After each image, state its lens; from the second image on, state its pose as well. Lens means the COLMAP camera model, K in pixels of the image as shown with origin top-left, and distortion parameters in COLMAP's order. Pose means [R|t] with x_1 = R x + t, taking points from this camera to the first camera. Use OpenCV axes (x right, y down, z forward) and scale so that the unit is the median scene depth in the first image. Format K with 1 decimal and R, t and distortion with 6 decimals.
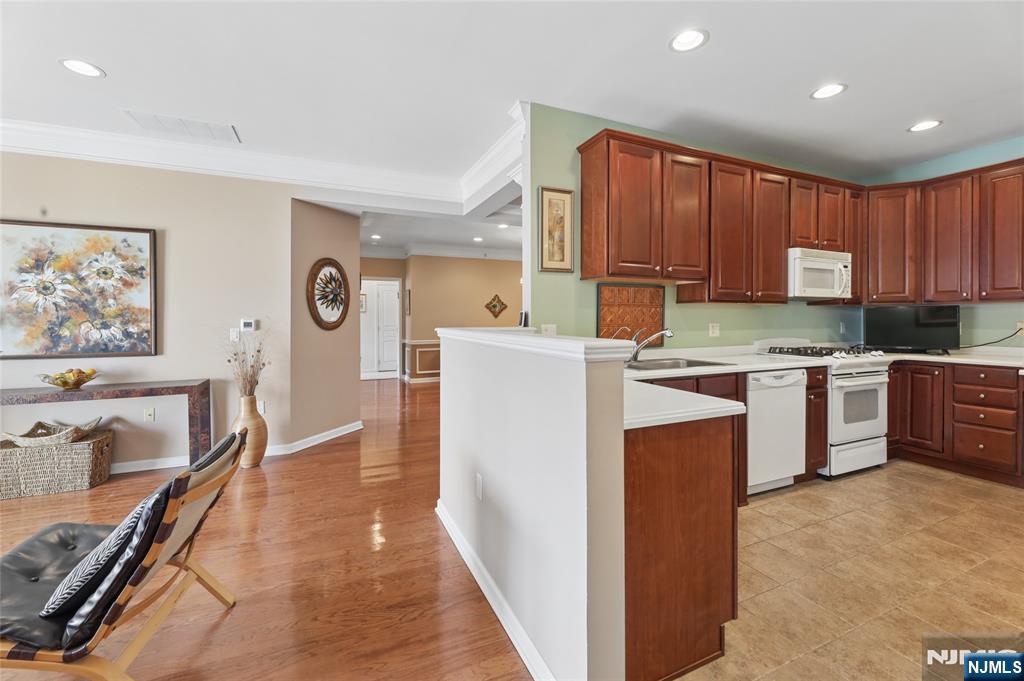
lens RADIAL K [[423.0, 0, 503.1], [0, 423.0, 316.4], [0, 0, 1]] dist [-0.003640, -0.000585]
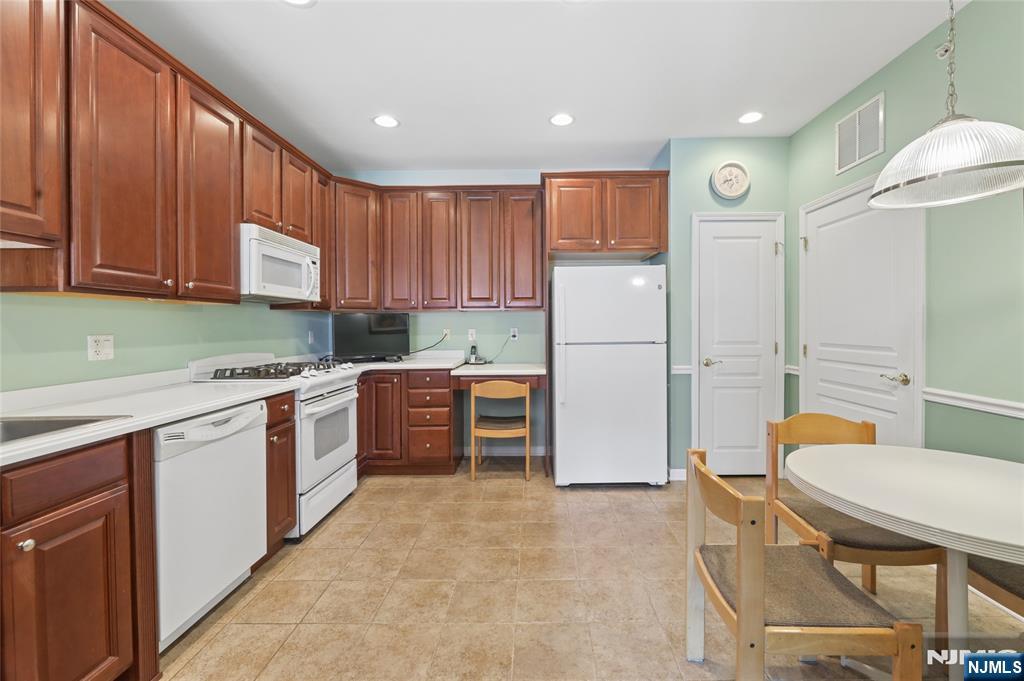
lens RADIAL K [[423.0, 0, 530.8], [0, 423.0, 331.9], [0, 0, 1]] dist [-0.003640, -0.000585]
pose [[0.397435, -0.014536, 0.917515, 0.245479], [0.003365, 0.999891, 0.014383, 0.006617], [-0.917624, -0.002629, 0.397440, 0.313761]]
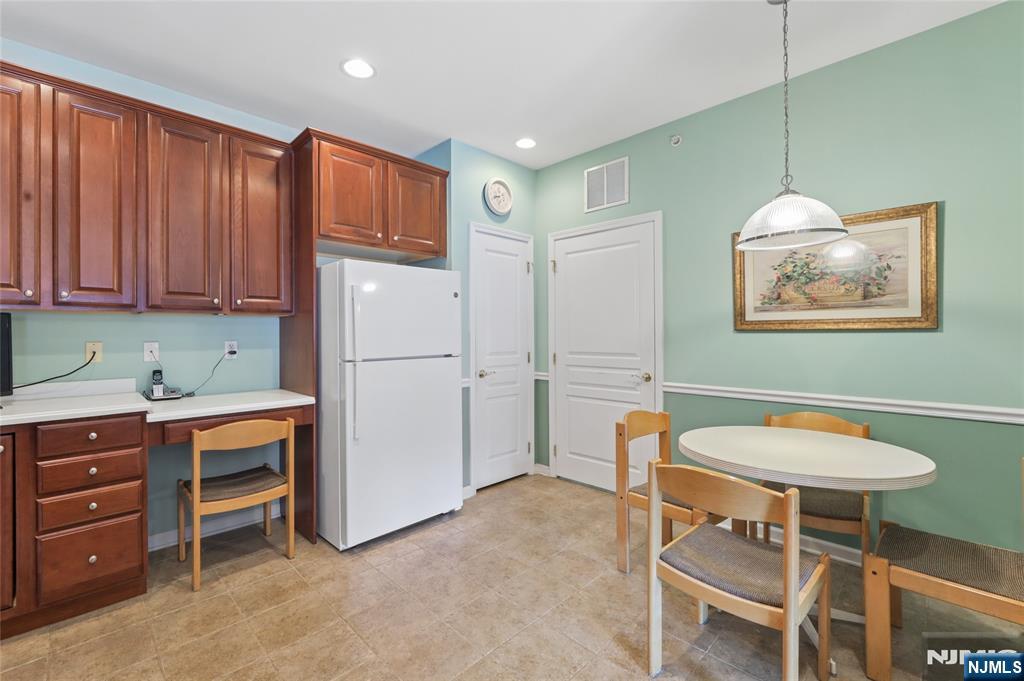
lens RADIAL K [[435.8, 0, 508.6], [0, 435.8, 337.0], [0, 0, 1]] dist [-0.002911, -0.000715]
pose [[-0.368518, -0.000274, 0.929621, 0.350963], [0.003026, 0.999994, 0.001494, 0.006285], [-0.929616, 0.003364, -0.368515, 0.643395]]
